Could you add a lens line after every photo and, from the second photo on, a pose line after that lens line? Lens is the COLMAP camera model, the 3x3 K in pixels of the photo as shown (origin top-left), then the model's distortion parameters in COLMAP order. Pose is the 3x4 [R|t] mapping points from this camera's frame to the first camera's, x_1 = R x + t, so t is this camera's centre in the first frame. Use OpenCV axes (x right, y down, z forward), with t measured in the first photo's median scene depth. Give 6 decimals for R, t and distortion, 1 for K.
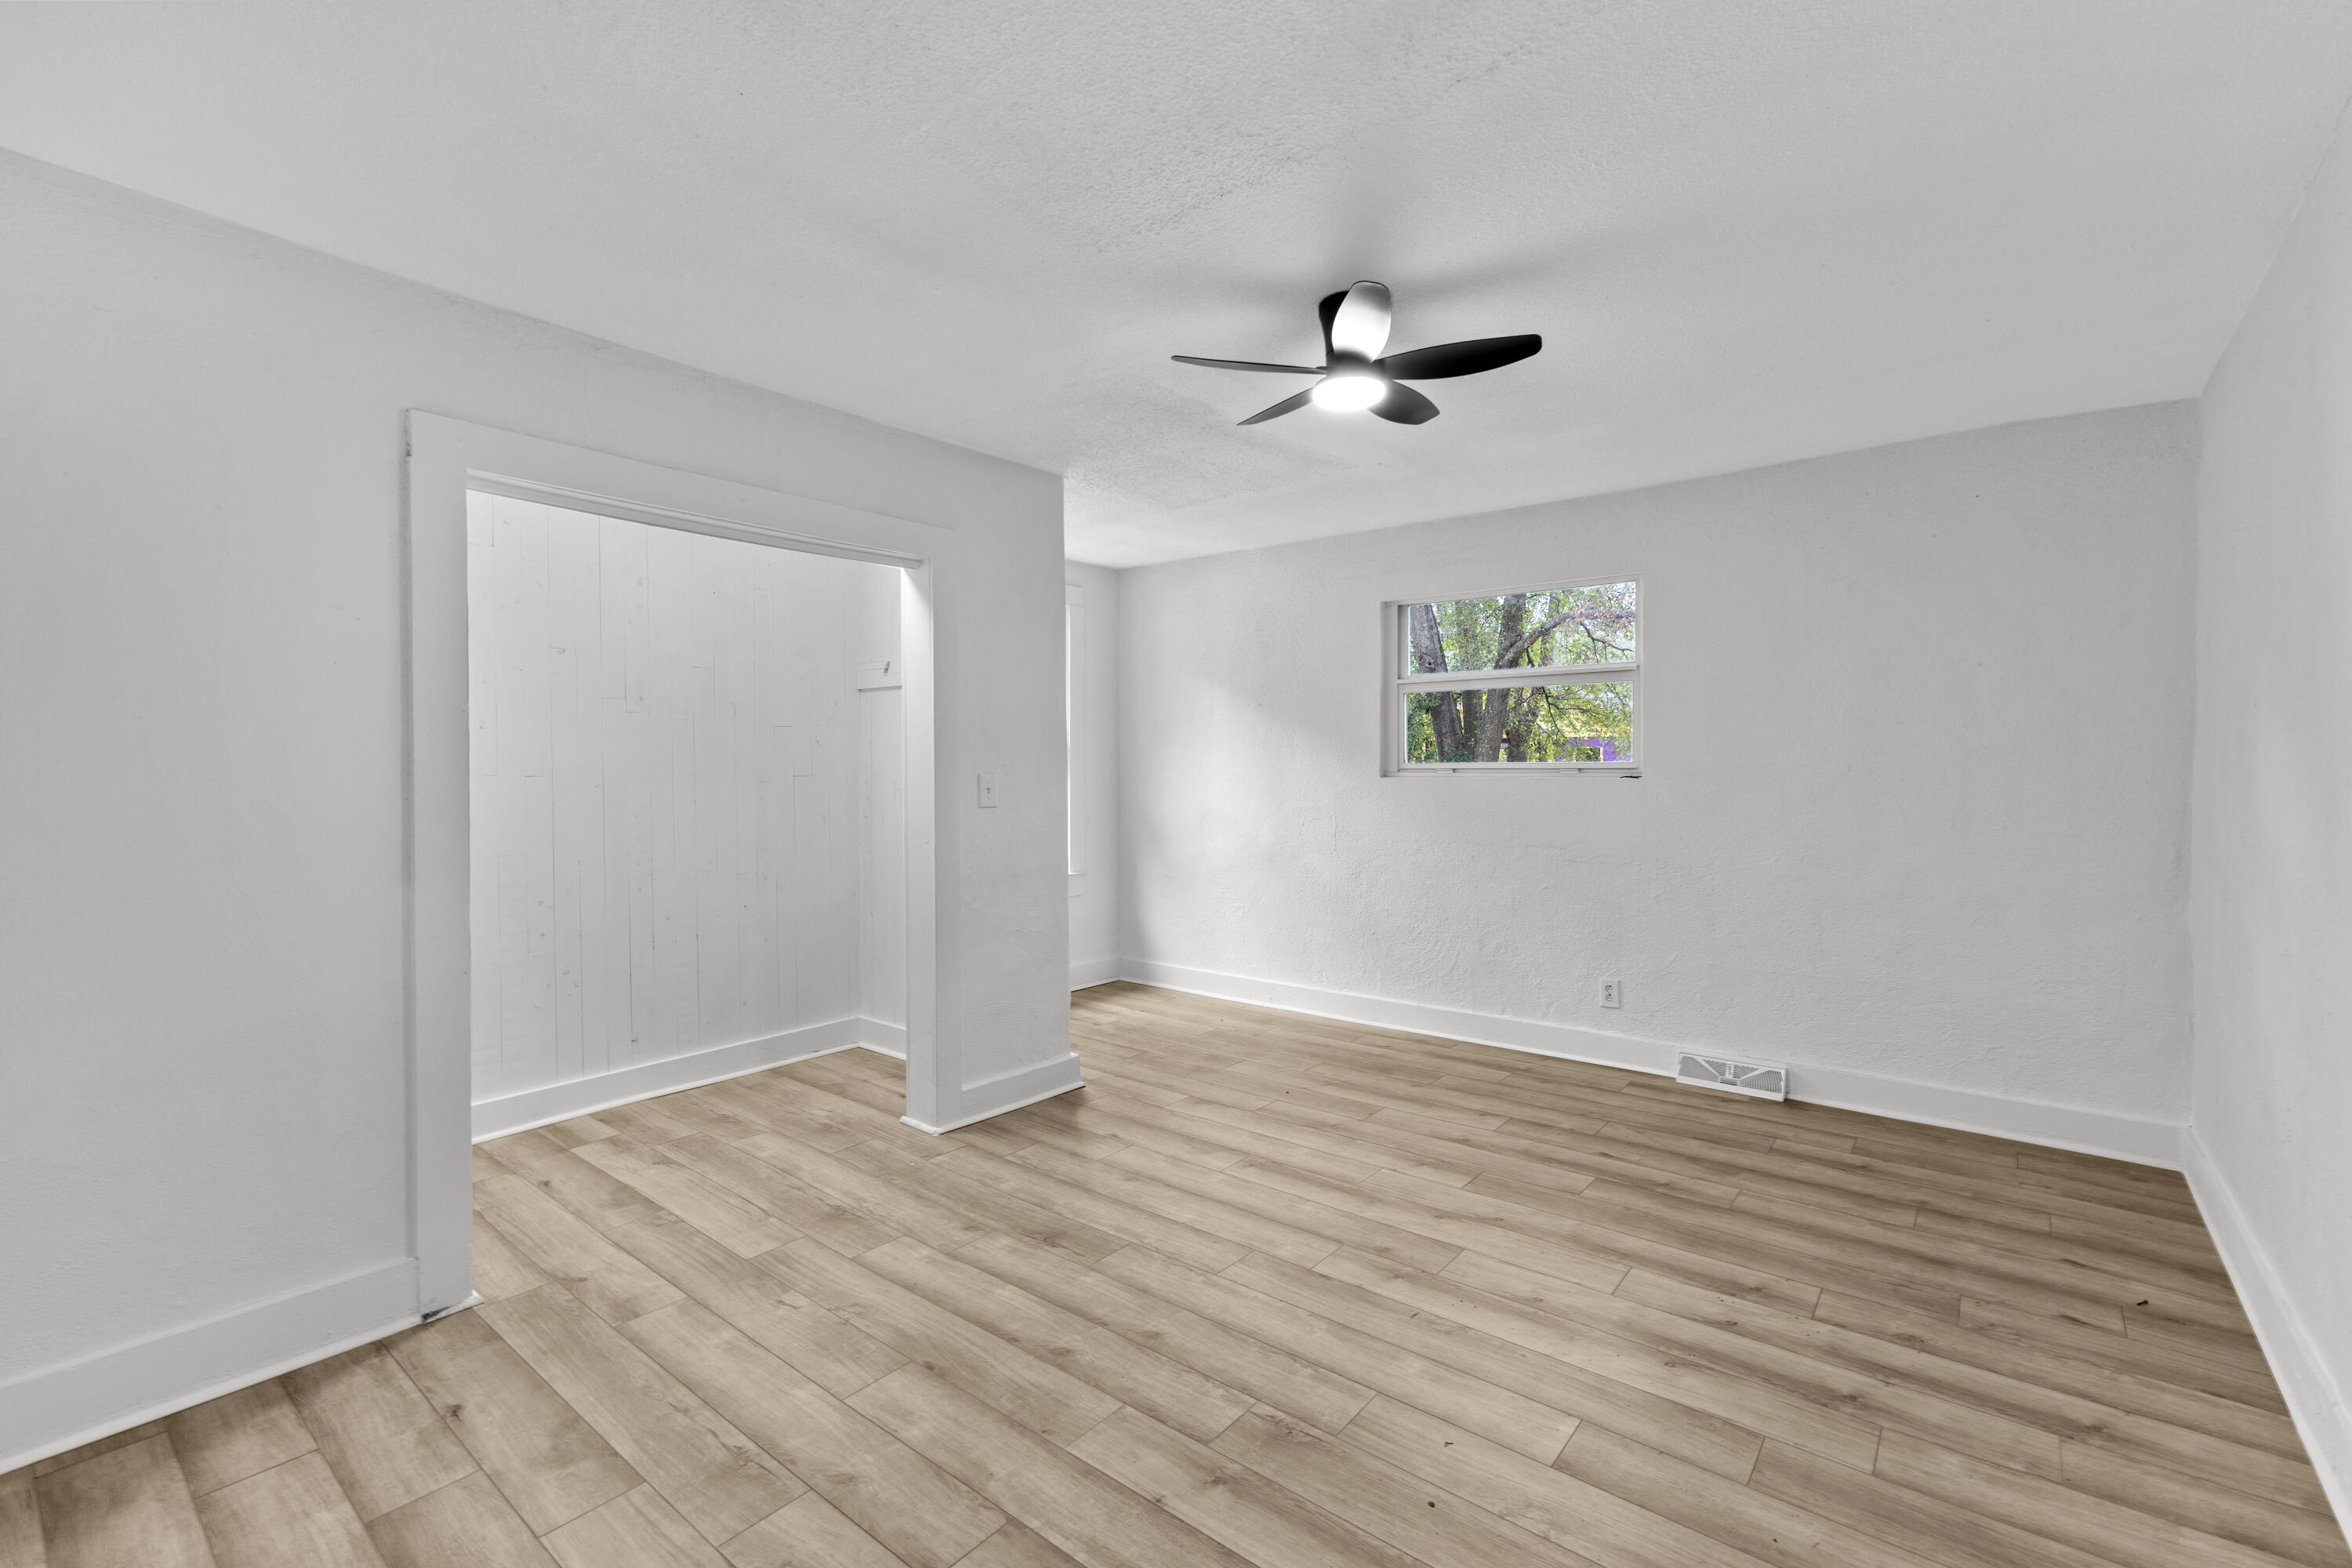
lens RADIAL K [[1013.8, 0, 1181.9], [0, 1013.8, 777.6], [0, 0, 1]] dist [0.008068, 0.000087]
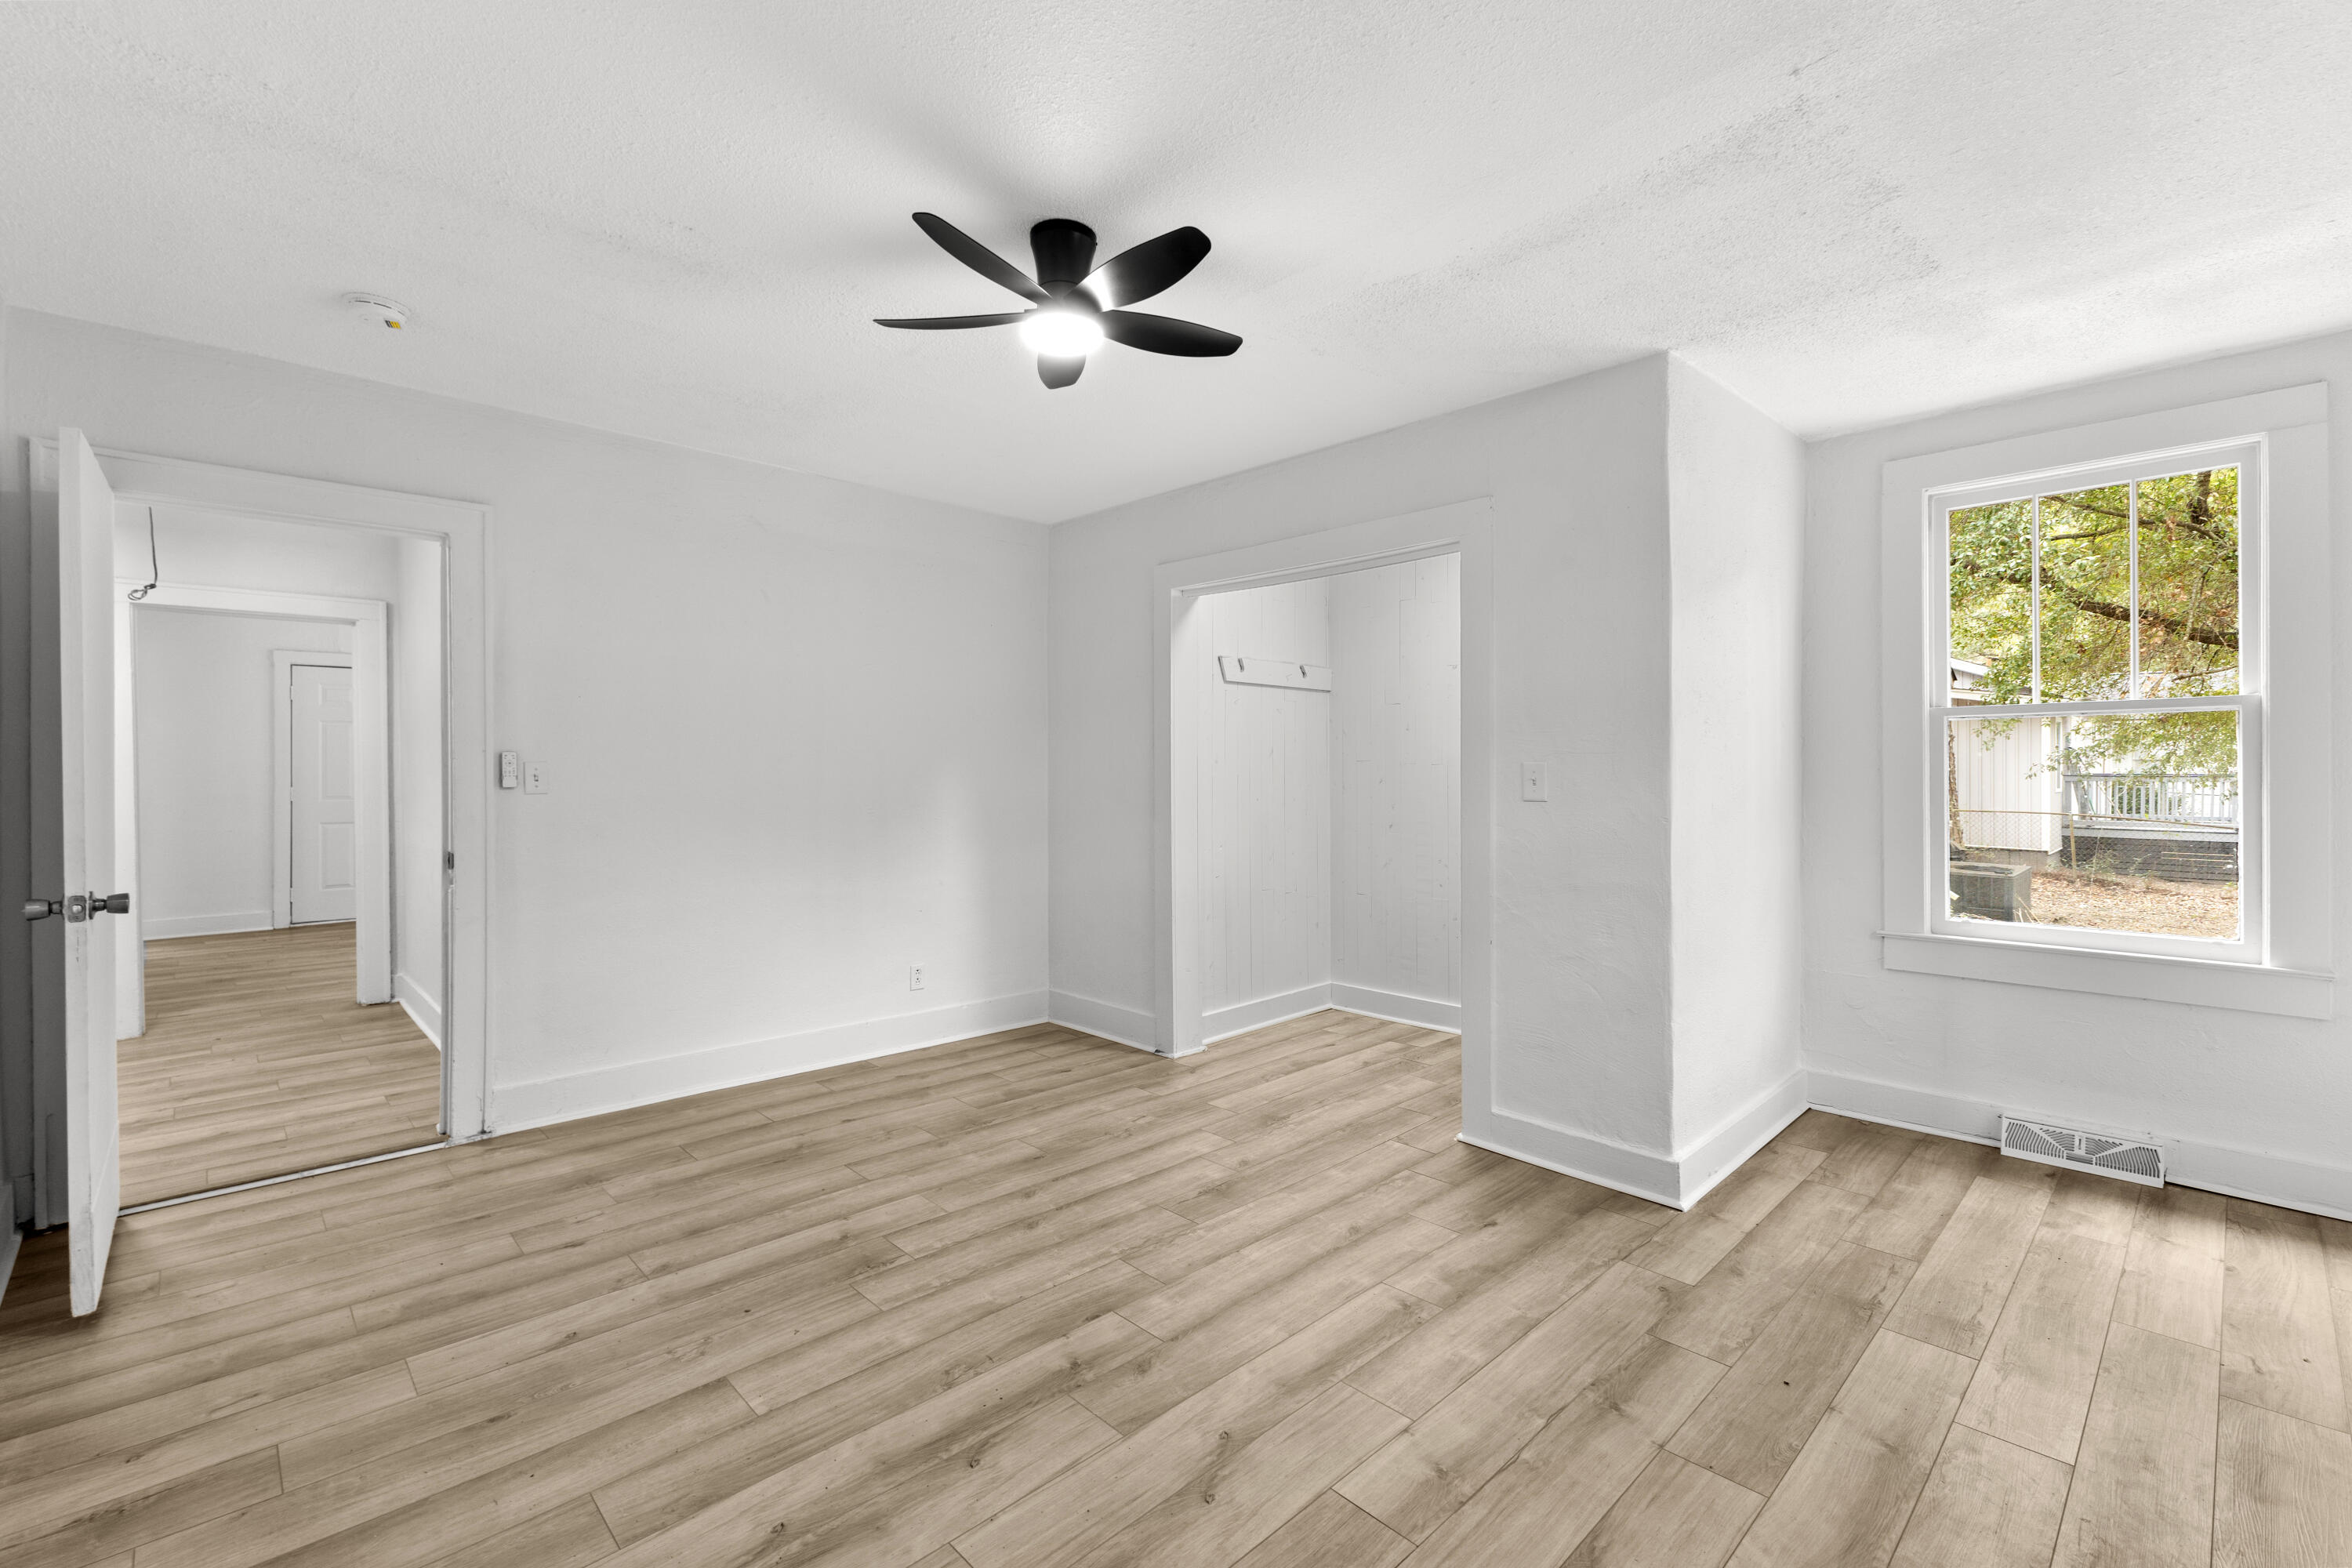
lens RADIAL K [[1013.8, 0, 1180.1], [0, 1013.8, 771.1], [0, 0, 1]] dist [0.008068, 0.000087]
pose [[-0.122902, 0.007672, -0.992389, 1.004538], [-0.014080, 0.999856, 0.009474, -0.001262], [0.992319, 0.015137, -0.122776, 1.162573]]
